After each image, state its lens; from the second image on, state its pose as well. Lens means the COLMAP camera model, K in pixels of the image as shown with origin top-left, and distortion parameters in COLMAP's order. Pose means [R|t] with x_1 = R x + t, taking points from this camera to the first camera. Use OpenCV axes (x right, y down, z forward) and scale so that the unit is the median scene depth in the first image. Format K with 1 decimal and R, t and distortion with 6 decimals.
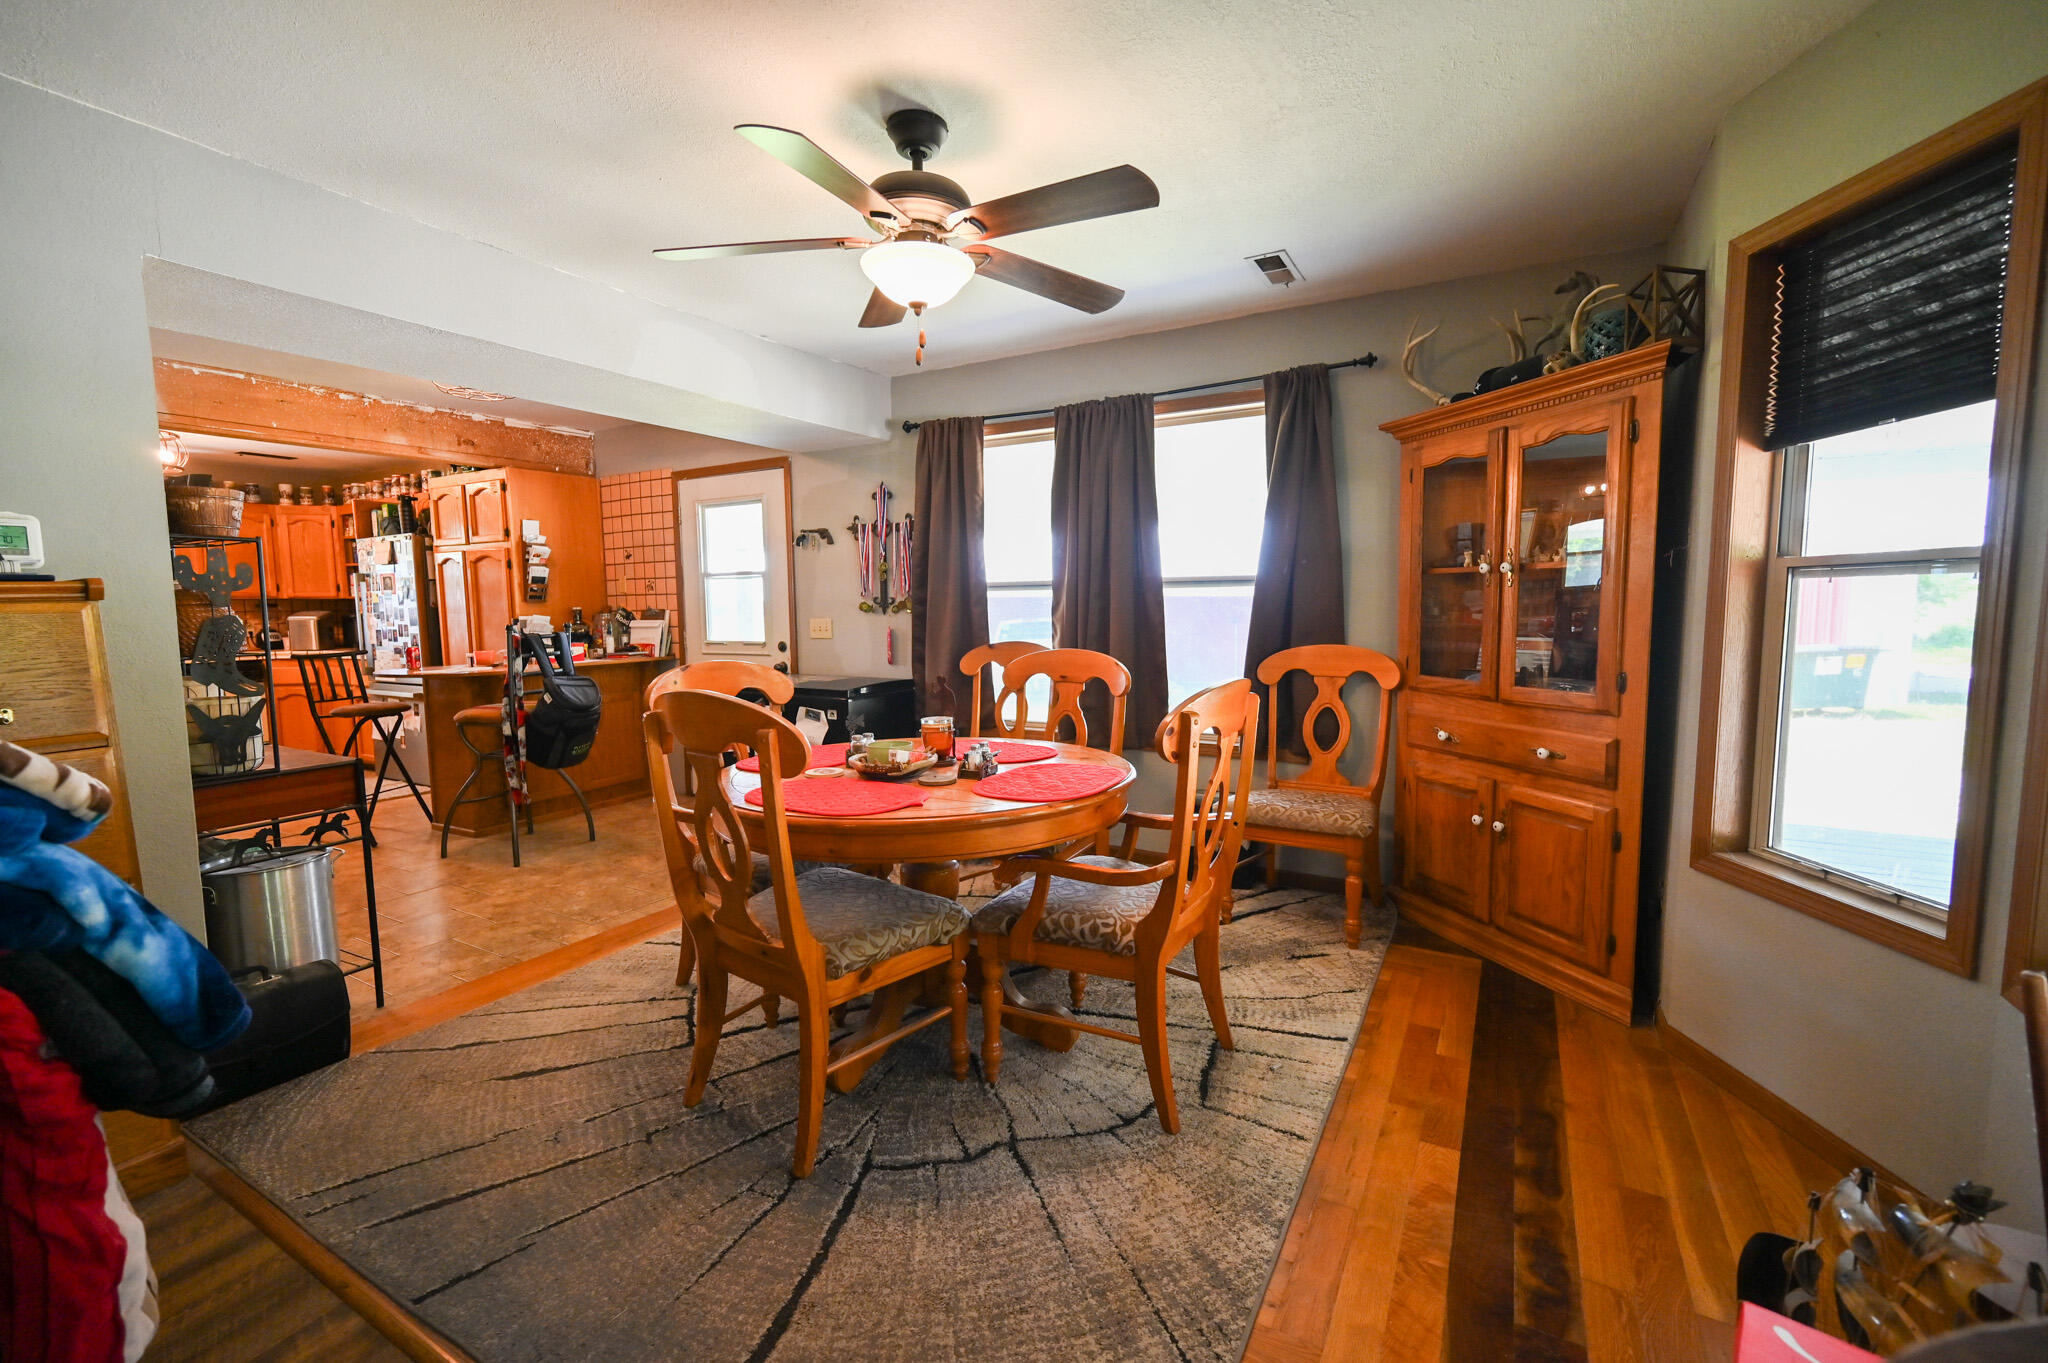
lens RADIAL K [[844.4, 0, 1024.0], [0, 844.4, 681.5], [0, 0, 1]] dist [-0.000571, 0.000039]
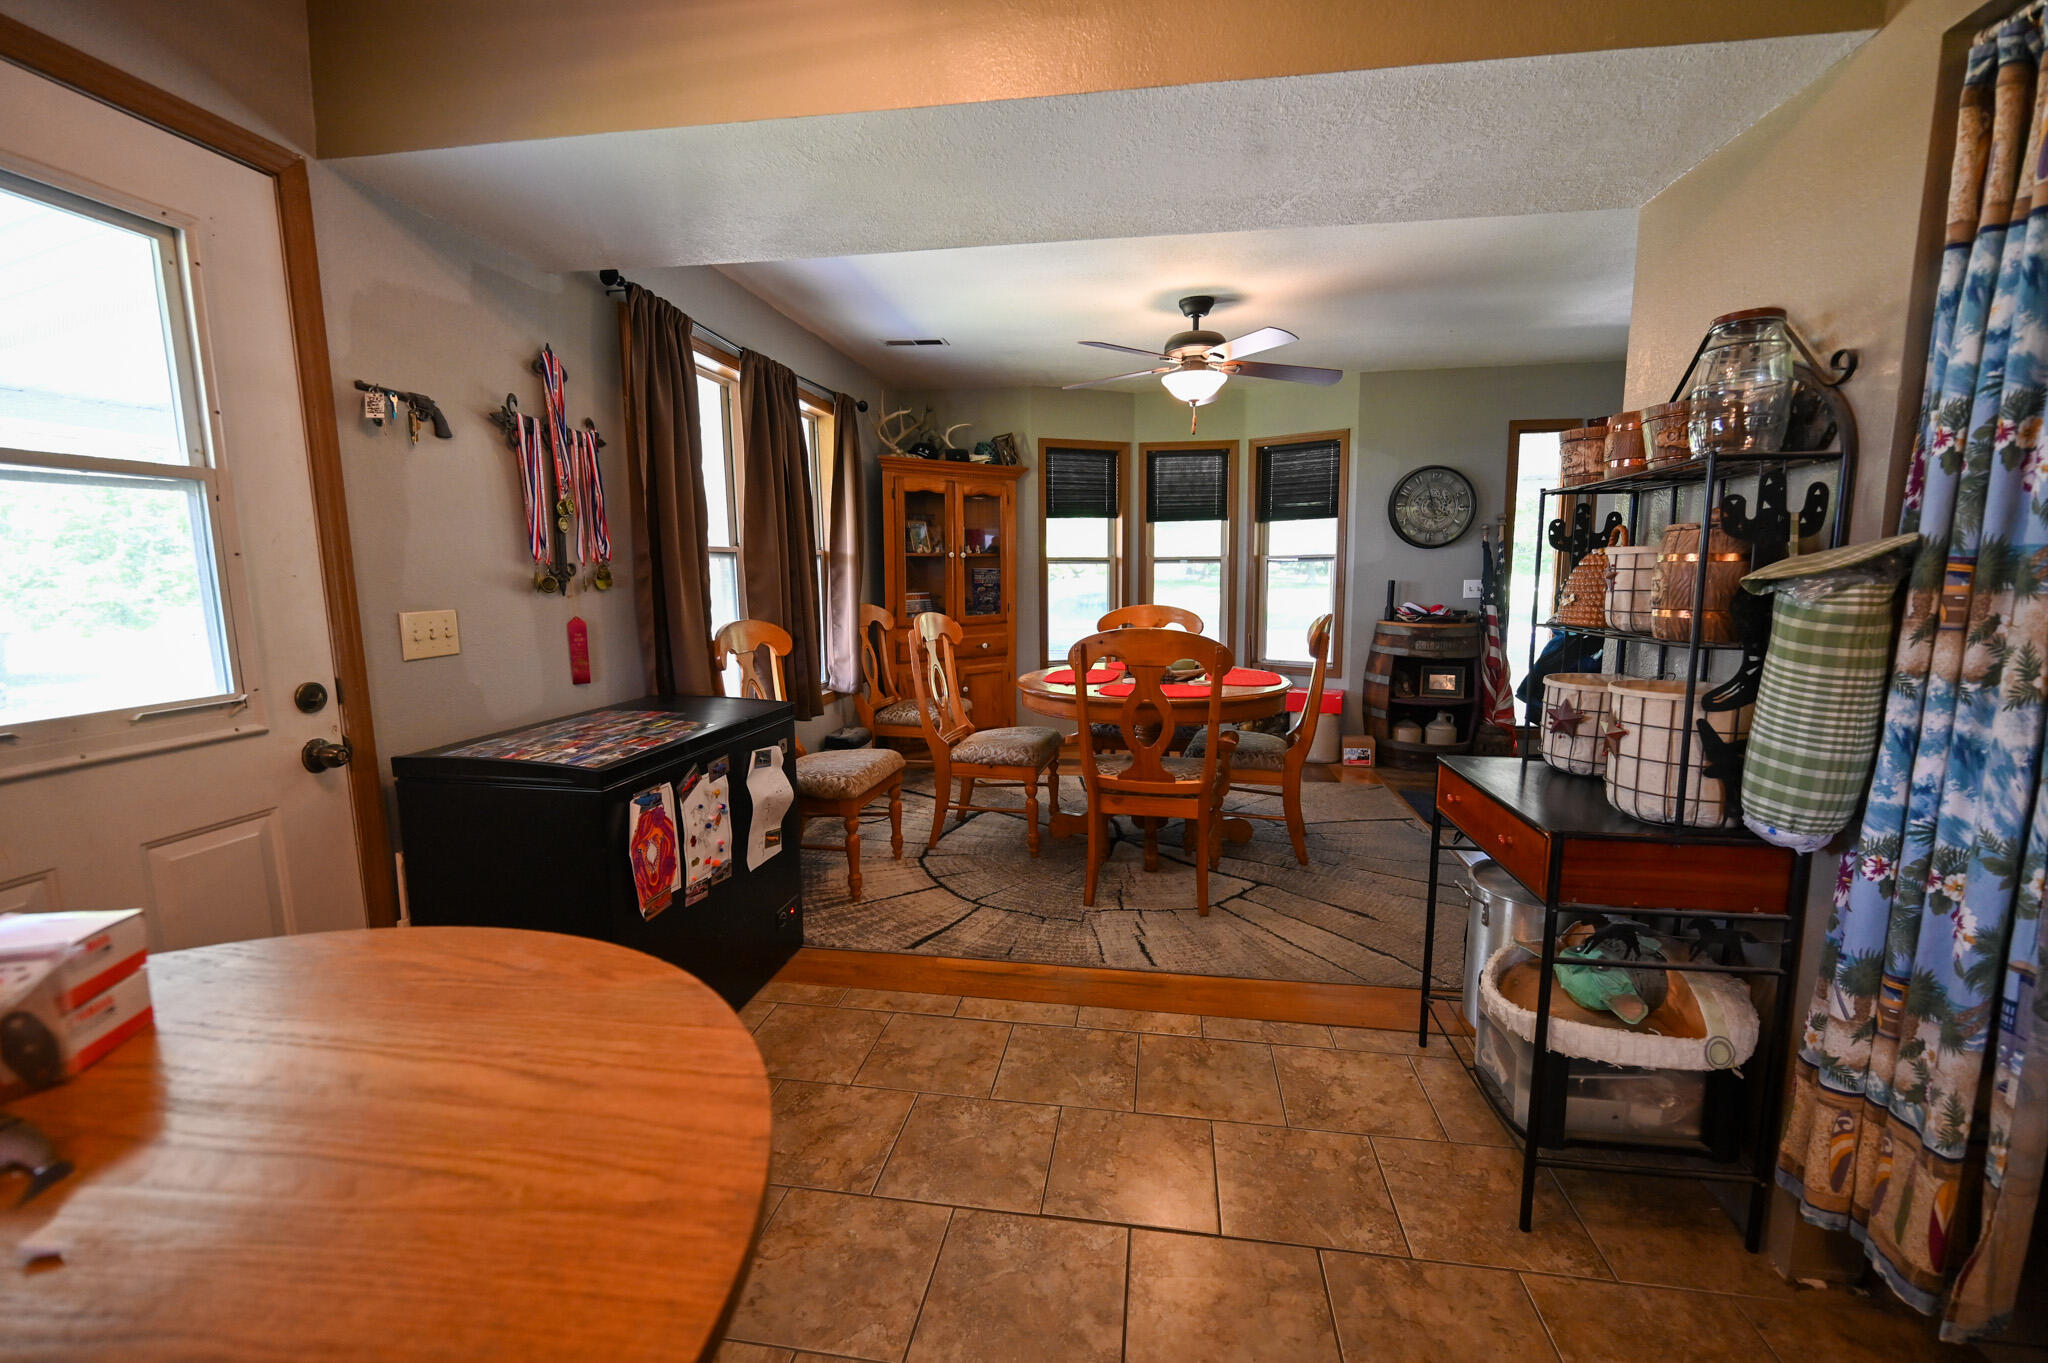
lens RADIAL K [[844.4, 0, 1024.0], [0, 844.4, 681.5], [0, 0, 1]] dist [-0.000571, 0.000039]
pose [[-0.347497, -0.114574, 0.930655, -0.569762], [0.096009, 0.982943, 0.156860, -0.059422], [-0.932753, 0.143860, -0.330570, 0.666435]]
